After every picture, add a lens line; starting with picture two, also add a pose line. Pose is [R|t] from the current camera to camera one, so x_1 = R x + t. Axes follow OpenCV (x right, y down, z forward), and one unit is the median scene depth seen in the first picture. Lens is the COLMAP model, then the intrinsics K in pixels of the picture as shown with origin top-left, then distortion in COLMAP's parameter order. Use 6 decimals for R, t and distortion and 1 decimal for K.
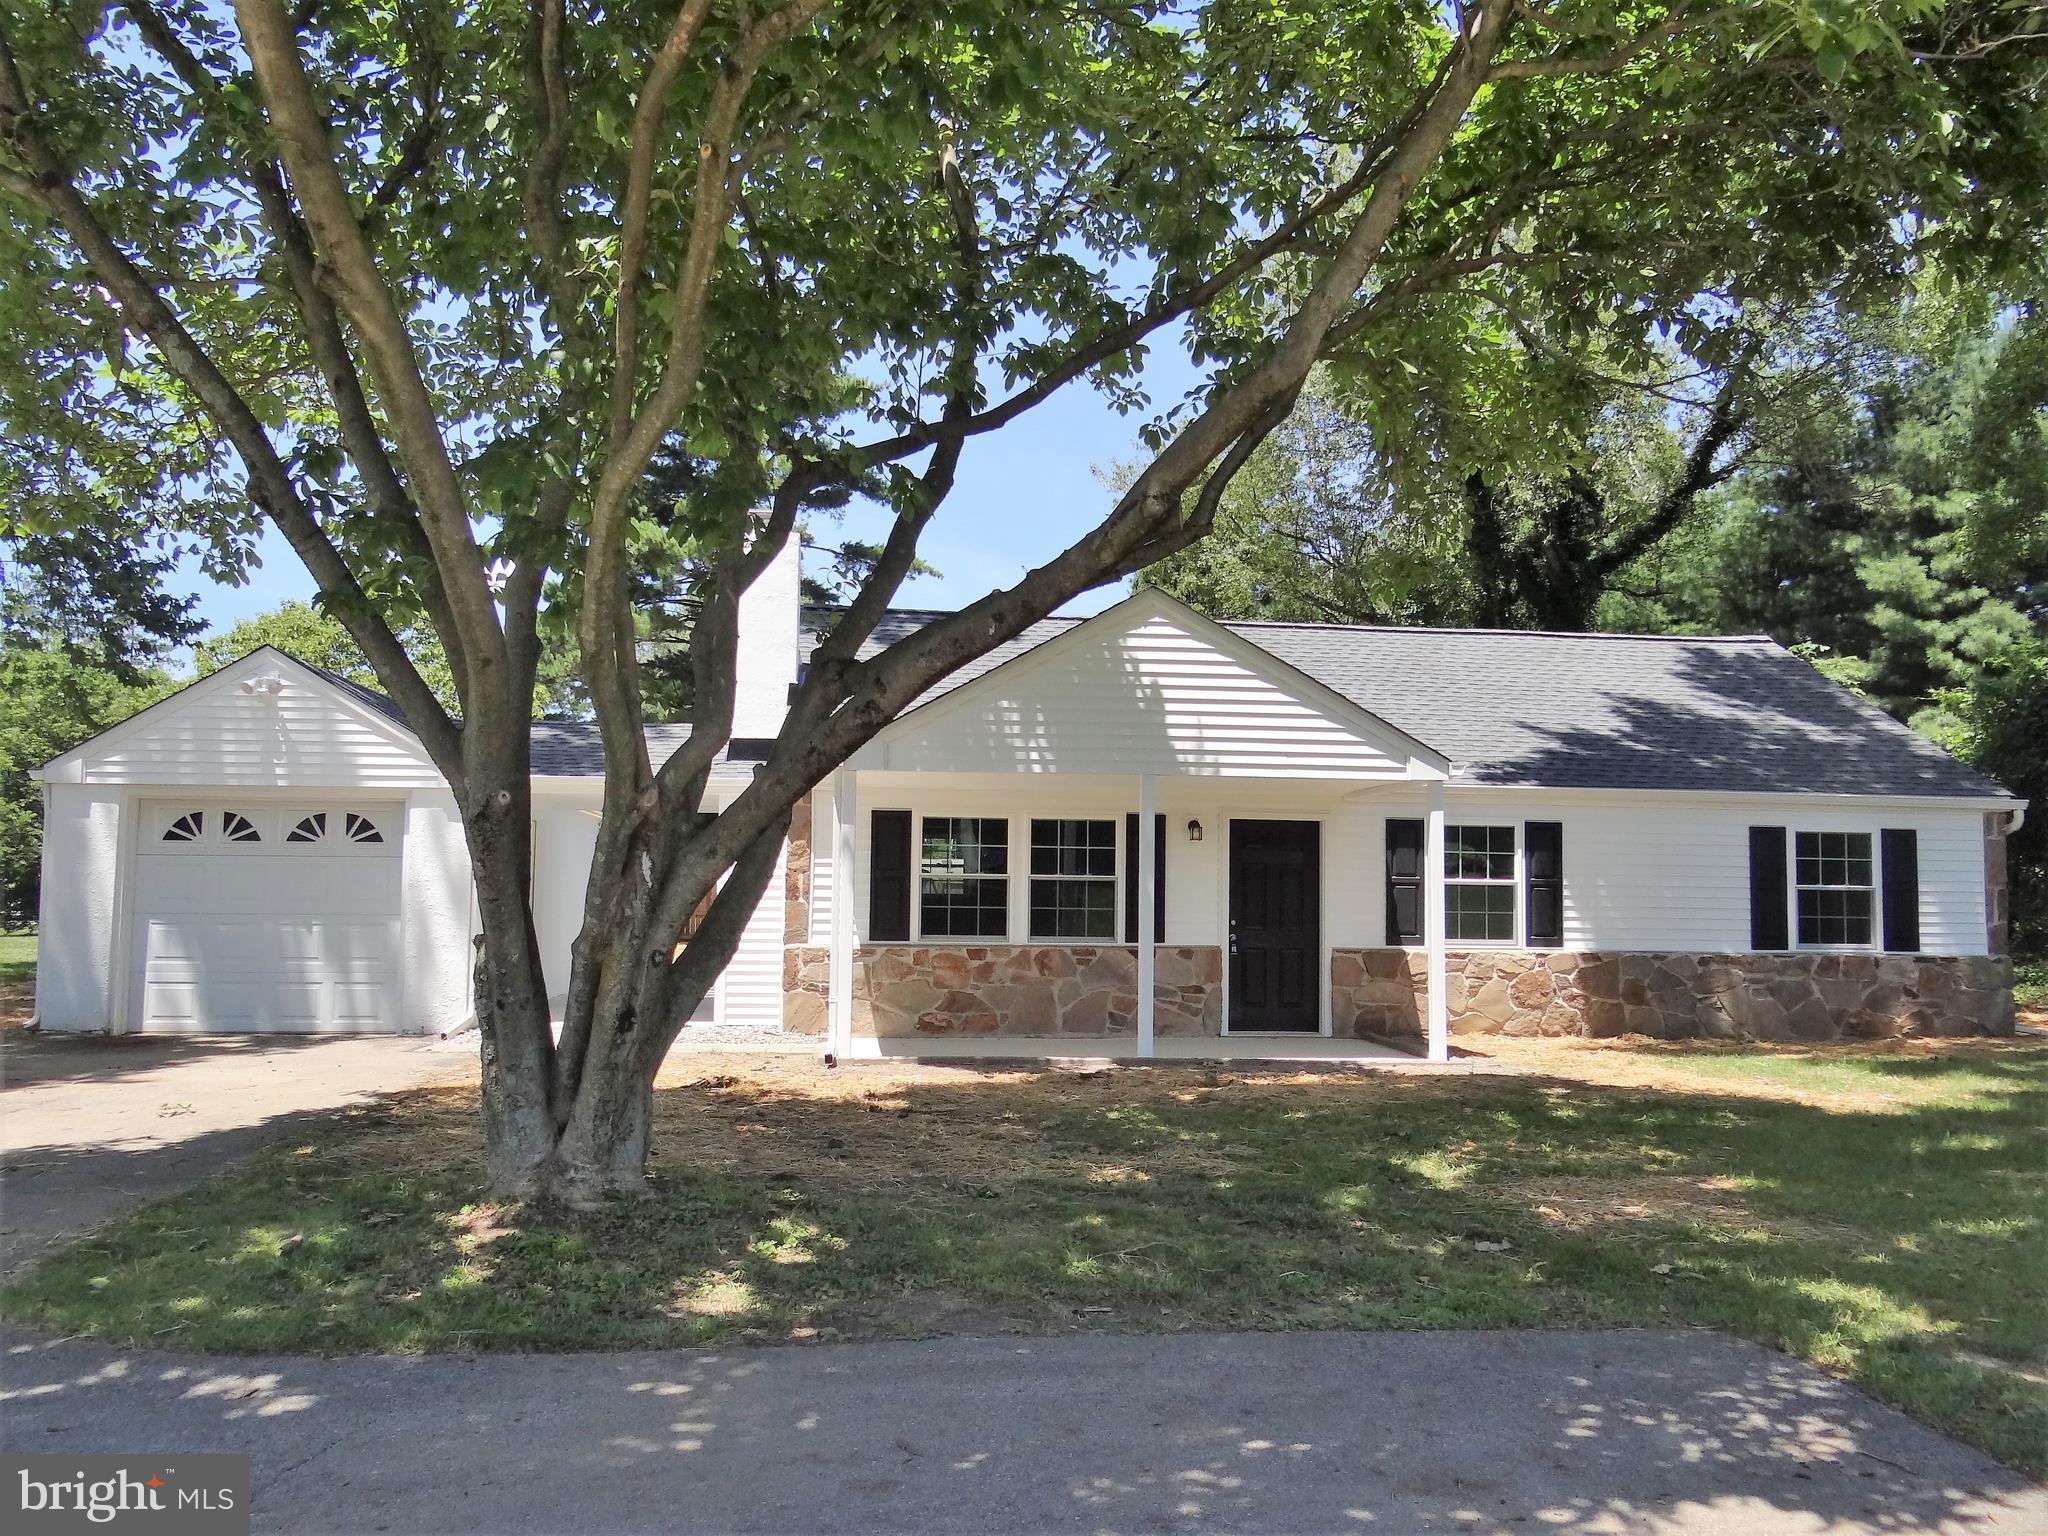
lens RADIAL K [[1733.9, 0, 1024.7], [0, 1733.9, 713.3], [0, 0, 1]] dist [0.006936, 0.010017]
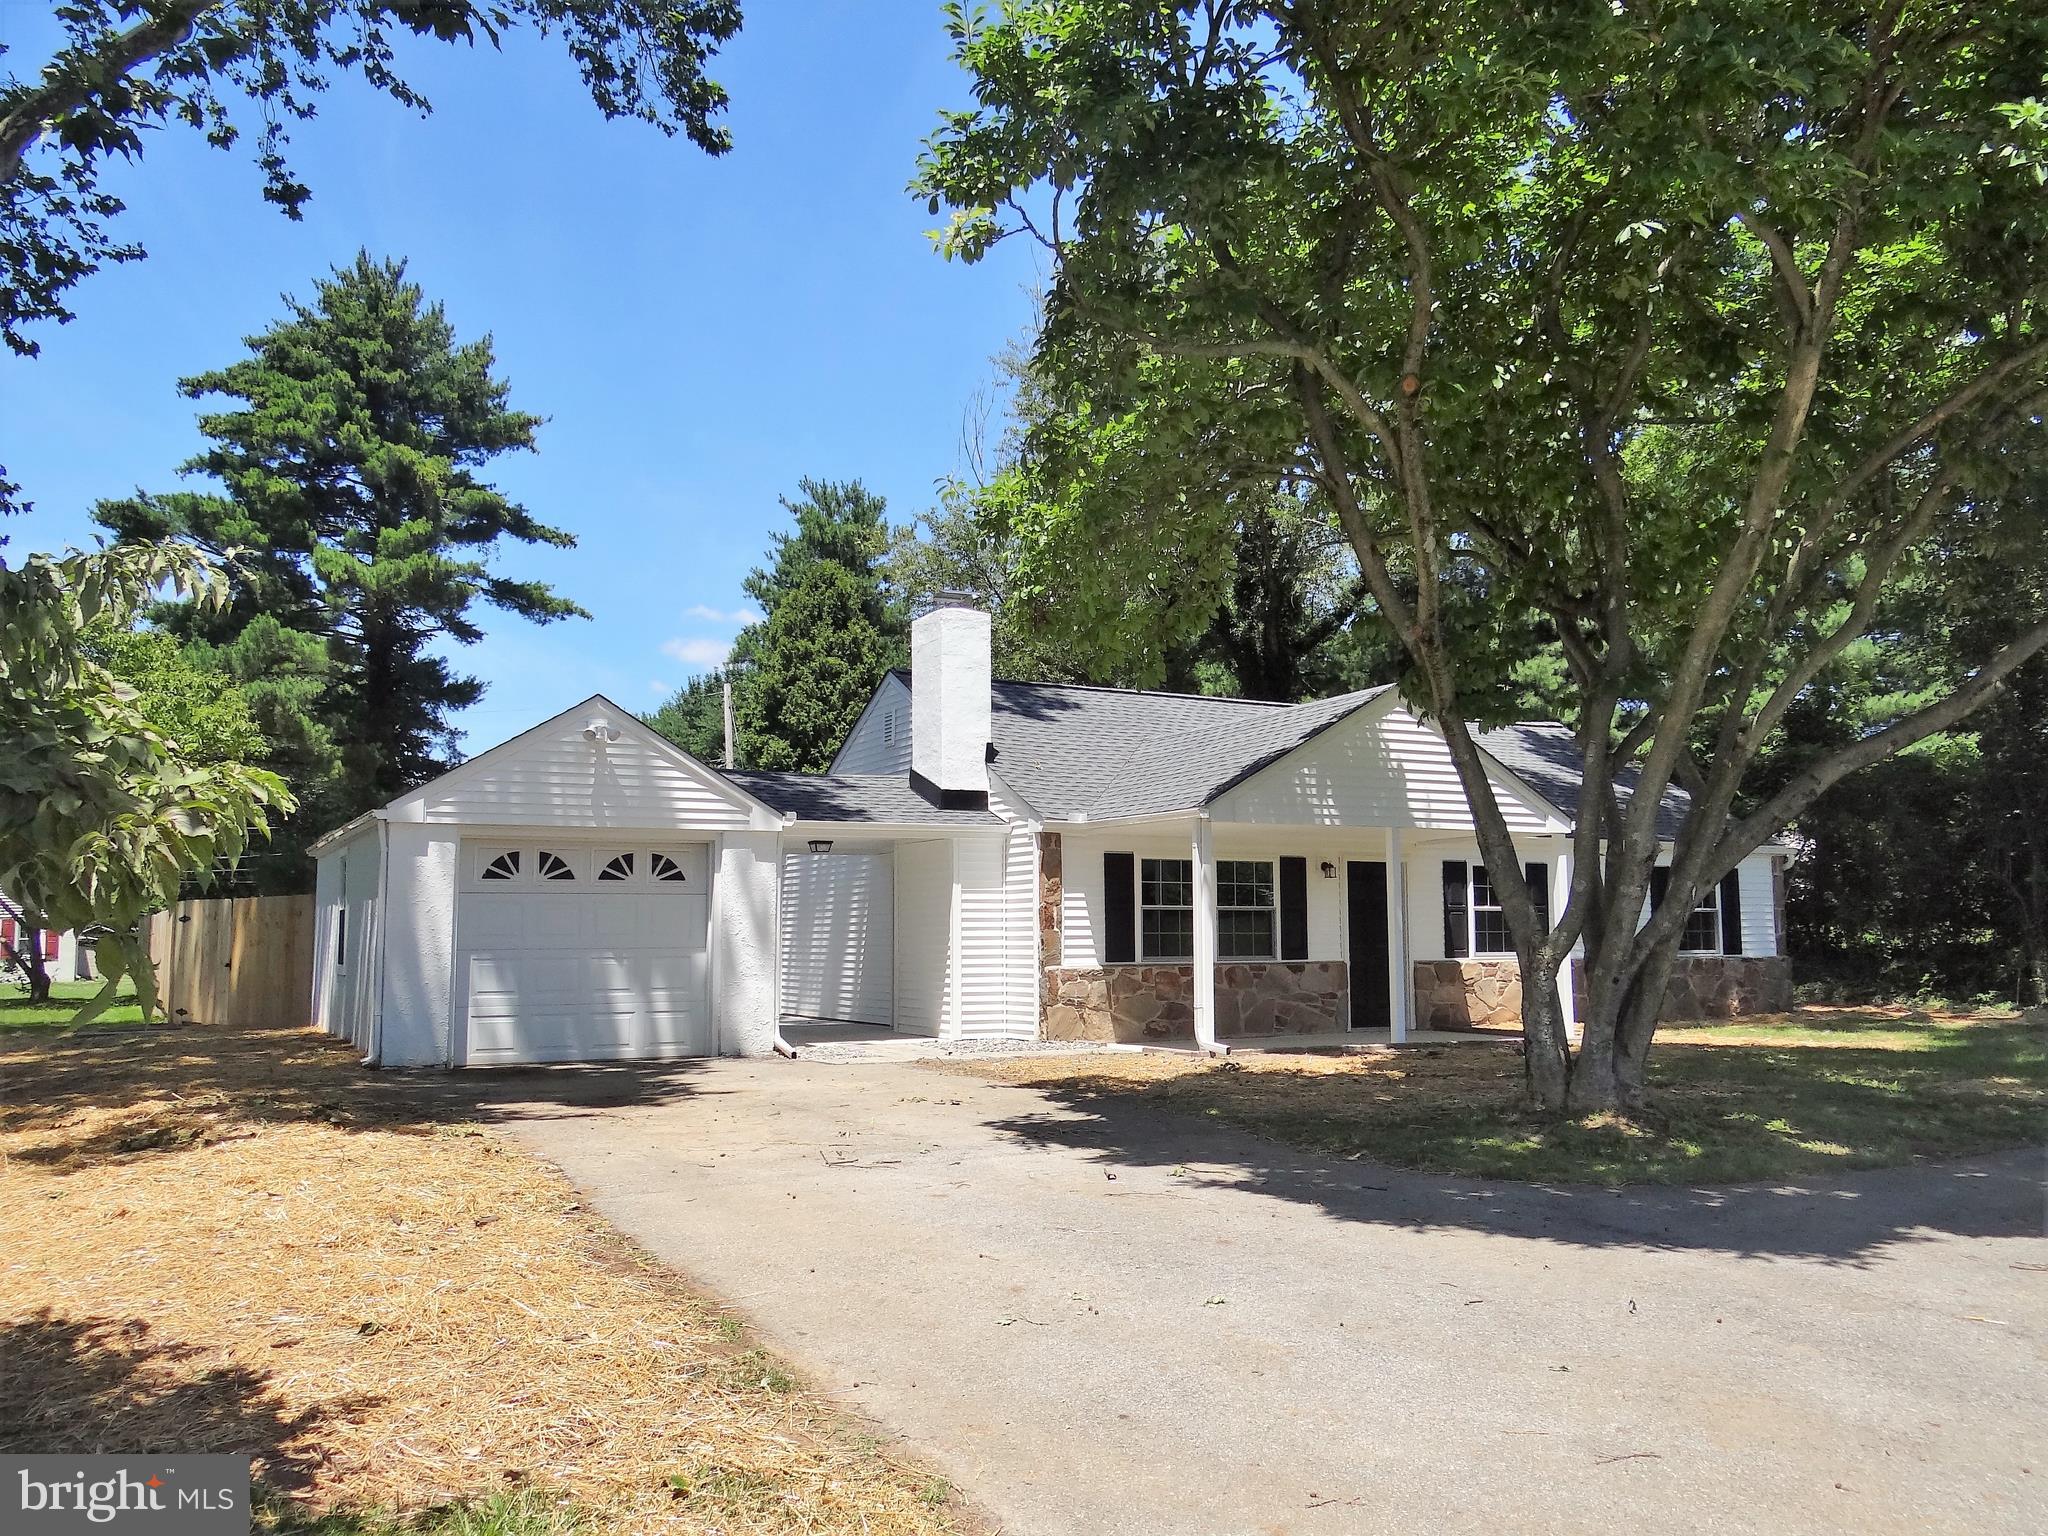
lens RADIAL K [[1620.8, 0, 1024.0], [0, 1620.8, 768.0], [0, 0, 1]] dist [-0.000752, 0.008615]
pose [[0.931112, 0.022741, 0.364024, -0.544493], [-0.027210, 0.999604, 0.007153, -0.008429], [-0.363718, -0.016565, 0.931362, -0.012727]]
